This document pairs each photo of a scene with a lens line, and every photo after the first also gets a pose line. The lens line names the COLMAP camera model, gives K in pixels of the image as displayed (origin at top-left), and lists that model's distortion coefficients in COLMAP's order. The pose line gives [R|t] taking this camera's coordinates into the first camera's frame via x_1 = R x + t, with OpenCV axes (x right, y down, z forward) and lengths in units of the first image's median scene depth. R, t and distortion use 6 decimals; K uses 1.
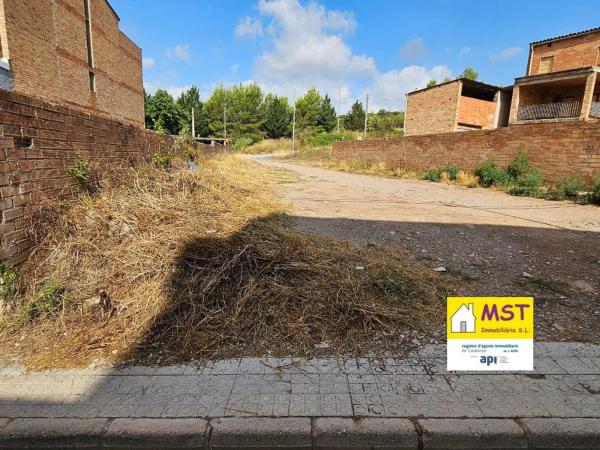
lens RADIAL K [[345.2, 0, 297.3], [0, 345.2, 225.9], [0, 0, 1]] dist [0.000562, 0.002562]
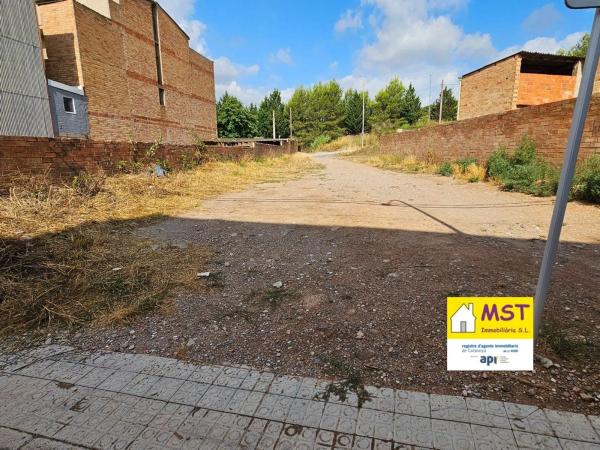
lens RADIAL K [[345.2, 0, 298.0], [0, 345.2, 227.1], [0, 0, 1]] dist [0.000562, 0.002562]
pose [[0.960794, 0.009124, -0.277113, 0.167663], [-0.005689, 0.999897, 0.013194, -0.003318], [0.277204, -0.011100, 0.960747, 0.021303]]
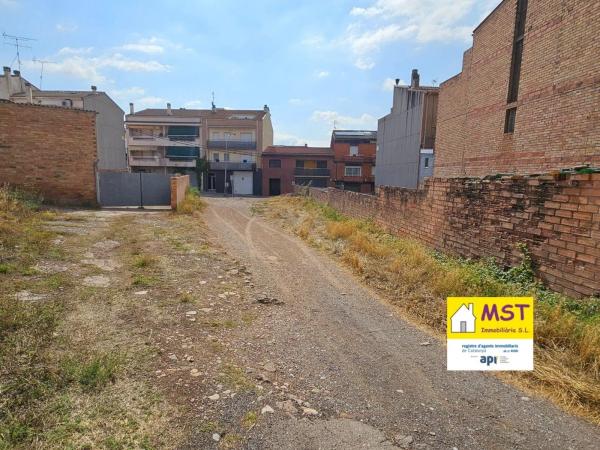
lens RADIAL K [[345.2, 0, 299.7], [0, 345.2, 225.8], [0, 0, 1]] dist [0.000562, 0.002562]
pose [[-0.998673, -0.049316, -0.014841, -0.146830], [-0.051456, 0.943448, 0.327503, -0.440506], [-0.002149, 0.327832, -0.944734, 1.850807]]
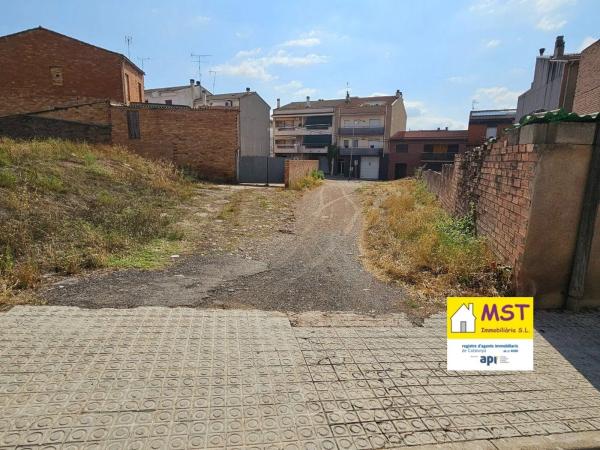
lens RADIAL K [[345.2, 0, 300.3], [0, 345.2, 228.1], [0, 0, 1]] dist [0.000562, 0.002562]
pose [[-0.919593, -0.118076, 0.374710, -0.289391], [0.032411, 0.927717, 0.371875, -0.457375], [-0.391534, 0.354118, -0.849295, 1.962157]]
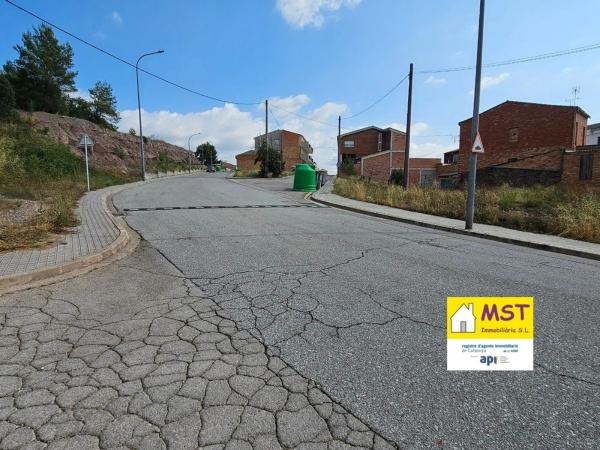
lens RADIAL K [[345.2, 0, 302.4], [0, 345.2, 227.8], [0, 0, 1]] dist [0.000562, 0.002562]
pose [[-0.186750, -0.120638, 0.974972, -0.373050], [0.182670, 0.970860, 0.155118, -0.530710], [-0.965275, 0.207067, -0.159271, 2.303934]]
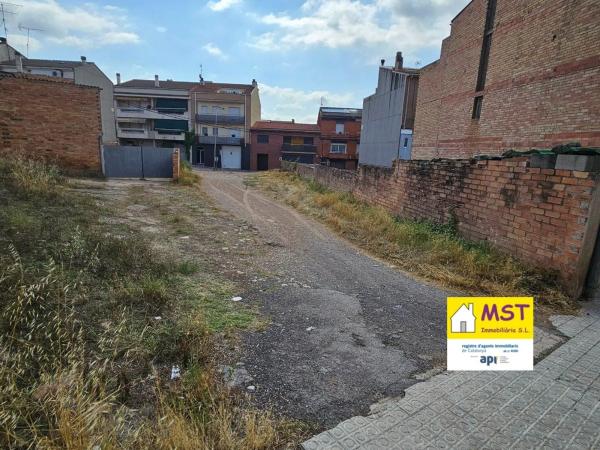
lens RADIAL K [[345.2, 0, 298.5], [0, 345.2, 228.9], [0, 0, 1]] dist [0.000562, 0.002562]
pose [[-0.996259, -0.061427, -0.060777, -0.134300], [-0.080602, 0.914133, 0.397322, -0.463774], [0.031152, 0.400734, -0.915664, 1.947958]]
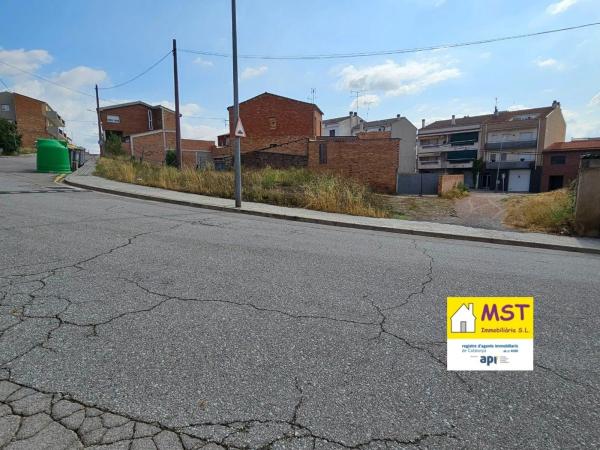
lens RADIAL K [[345.2, 0, 302.8], [0, 345.2, 227.8], [0, 0, 1]] dist [0.000562, 0.002562]
pose [[-0.719068, -0.124376, 0.683720, -0.380983], [0.121326, 0.946276, 0.299737, -0.527283], [-0.684267, 0.298484, -0.665346, 2.294194]]
